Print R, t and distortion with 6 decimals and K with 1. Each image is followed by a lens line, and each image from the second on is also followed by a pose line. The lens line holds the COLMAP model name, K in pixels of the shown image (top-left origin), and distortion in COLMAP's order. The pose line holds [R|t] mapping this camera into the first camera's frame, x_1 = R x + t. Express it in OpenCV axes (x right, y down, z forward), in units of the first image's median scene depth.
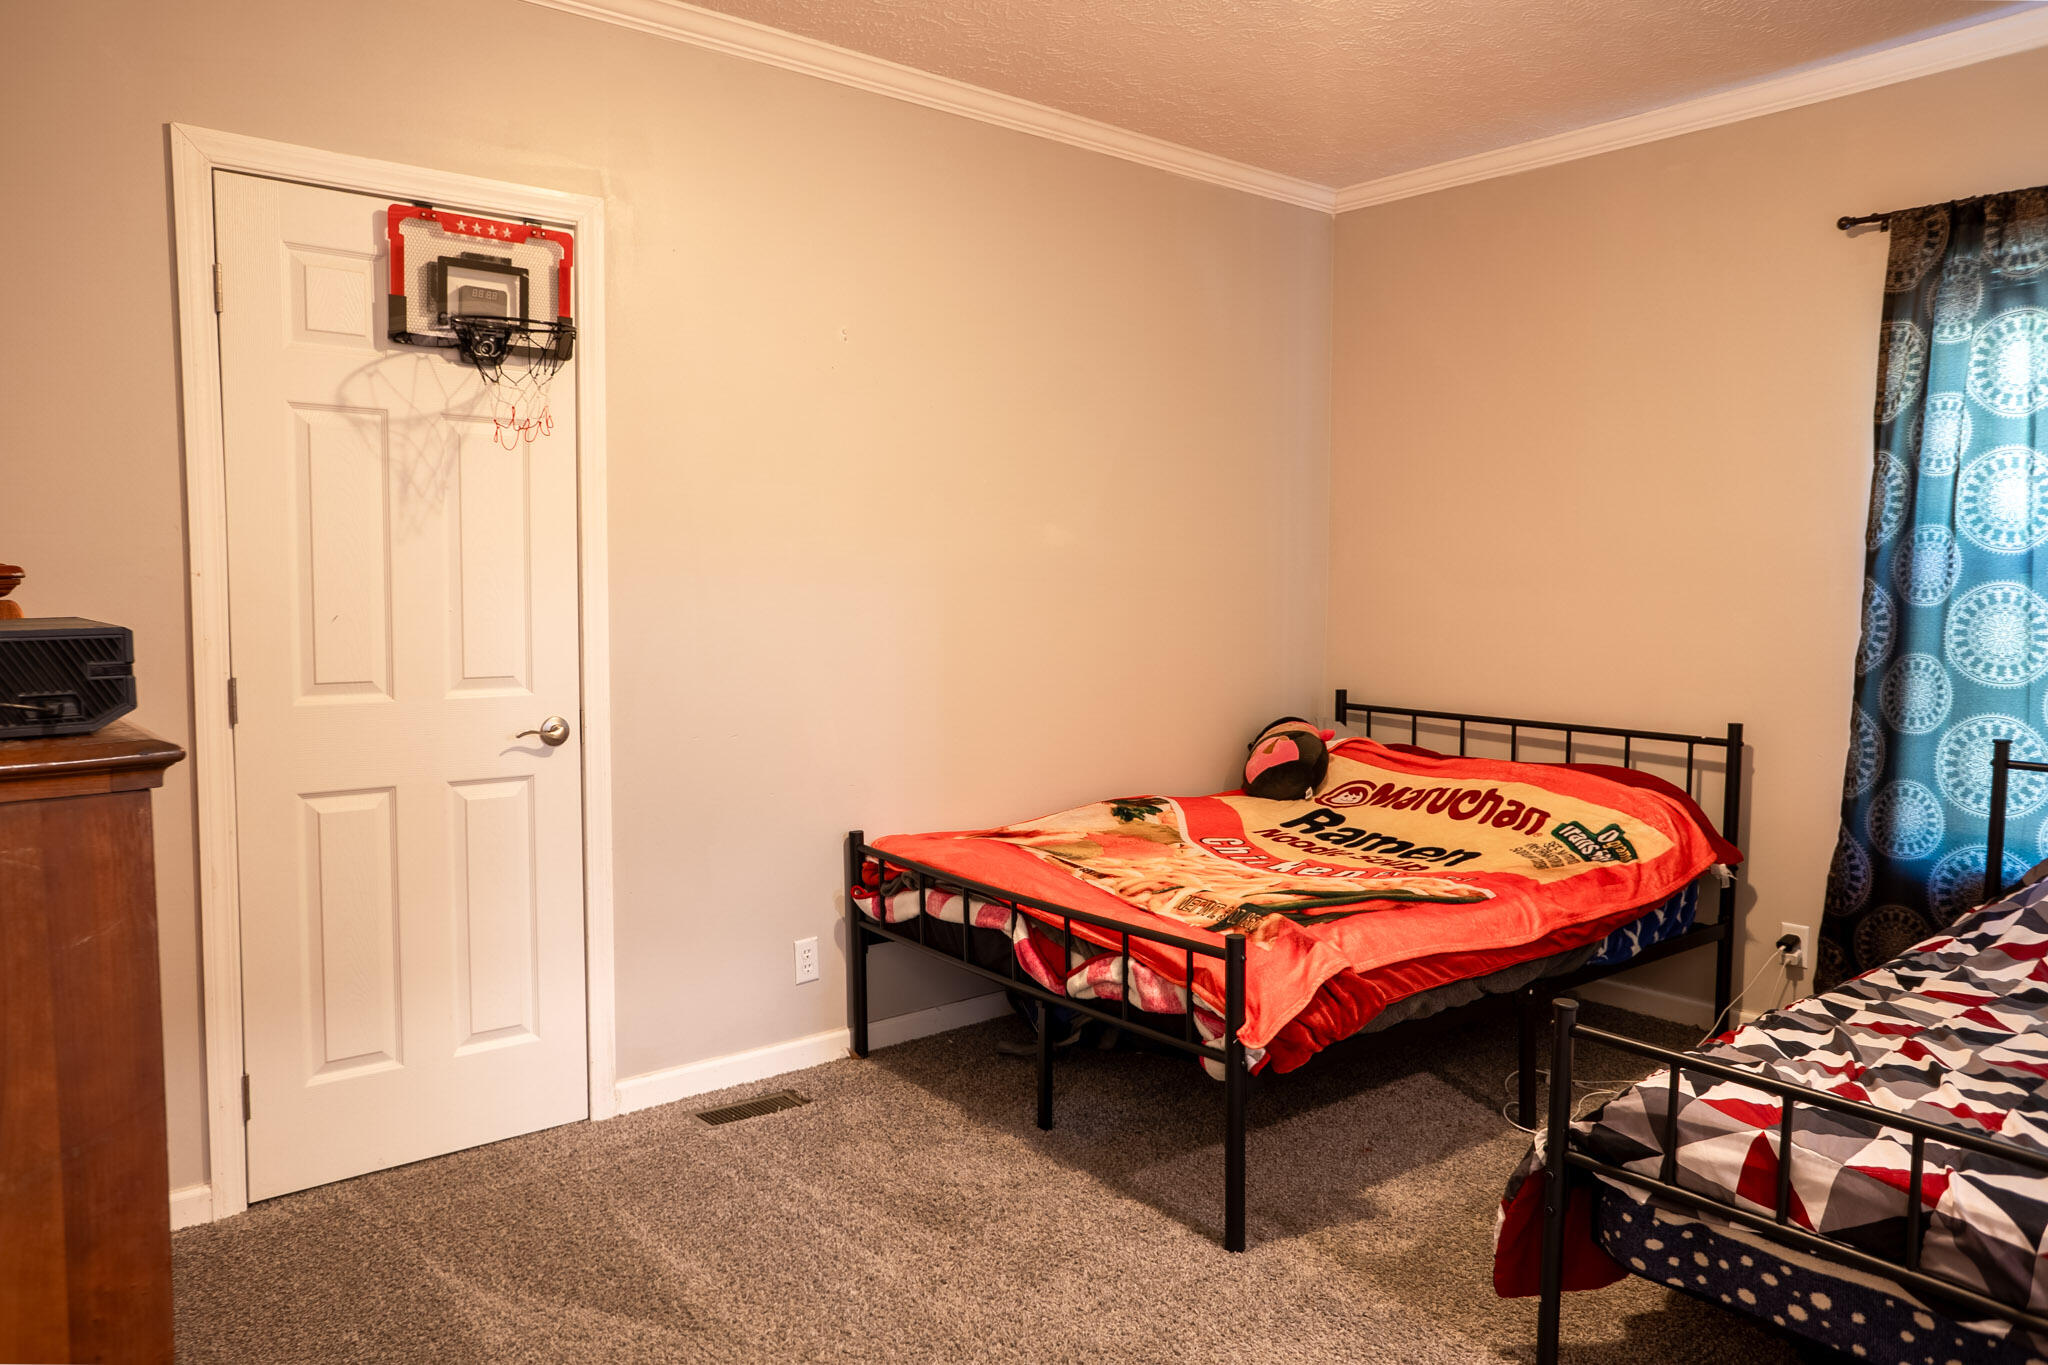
lens RADIAL K [[1429.2, 0, 1024.0], [0, 1429.2, 682.5], [0, 0, 1]] dist [0.057511, 0.000584]
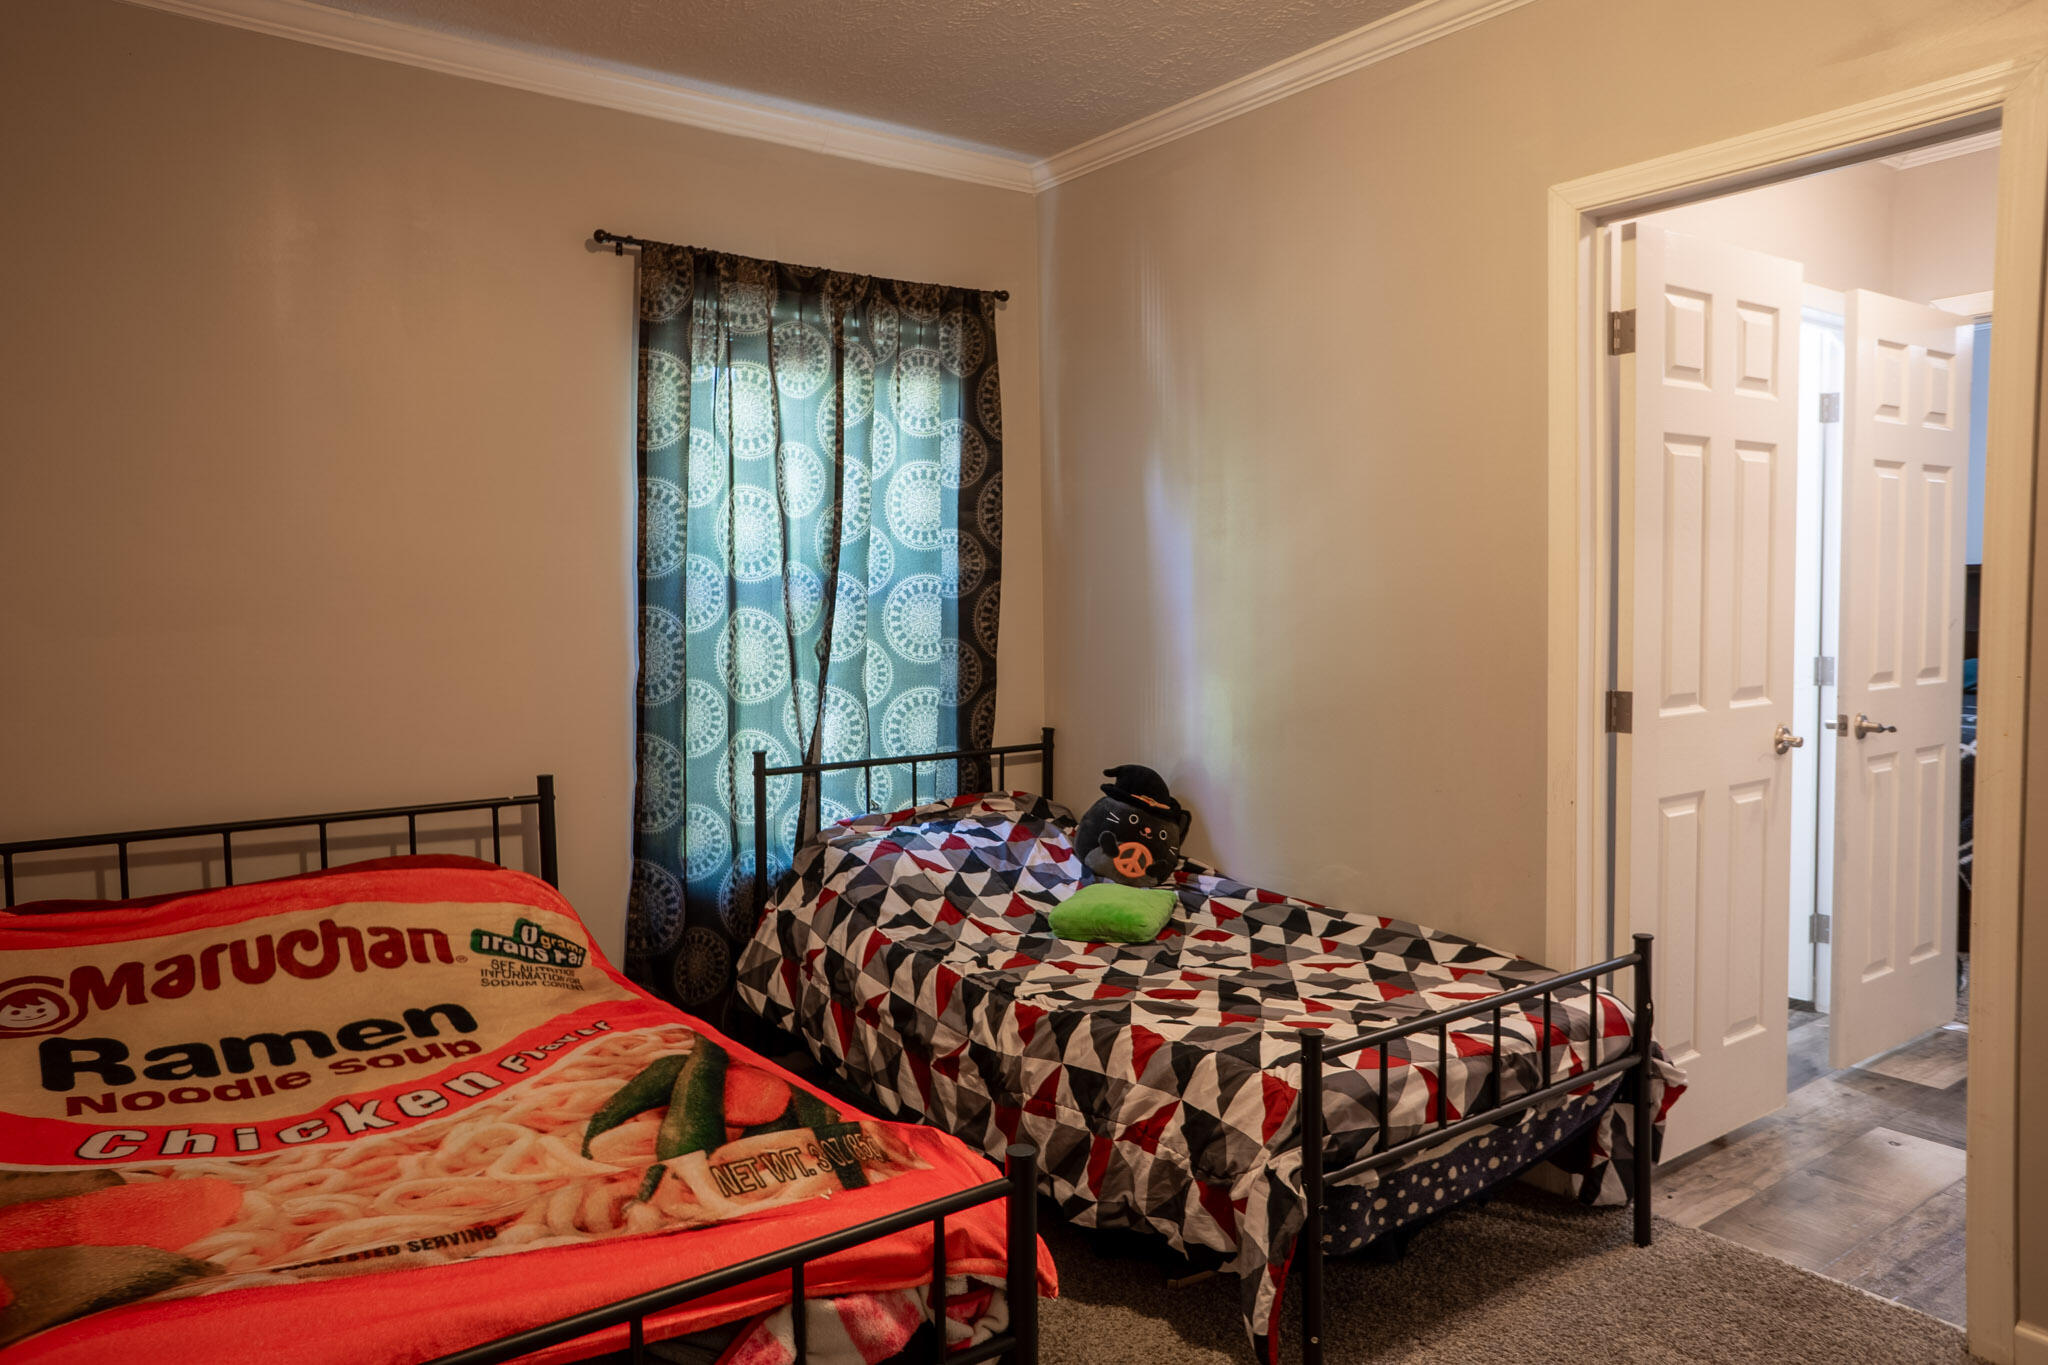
lens RADIAL K [[1411.3, 0, 1024.0], [0, 1411.3, 682.5], [0, 0, 1]] dist [-0.009563, -0.000622]
pose [[0.054880, -0.065837, 0.996320, -0.370763], [0.093206, 0.993805, 0.060536, -0.057122], [-0.994133, 0.089541, 0.060677, 0.724074]]
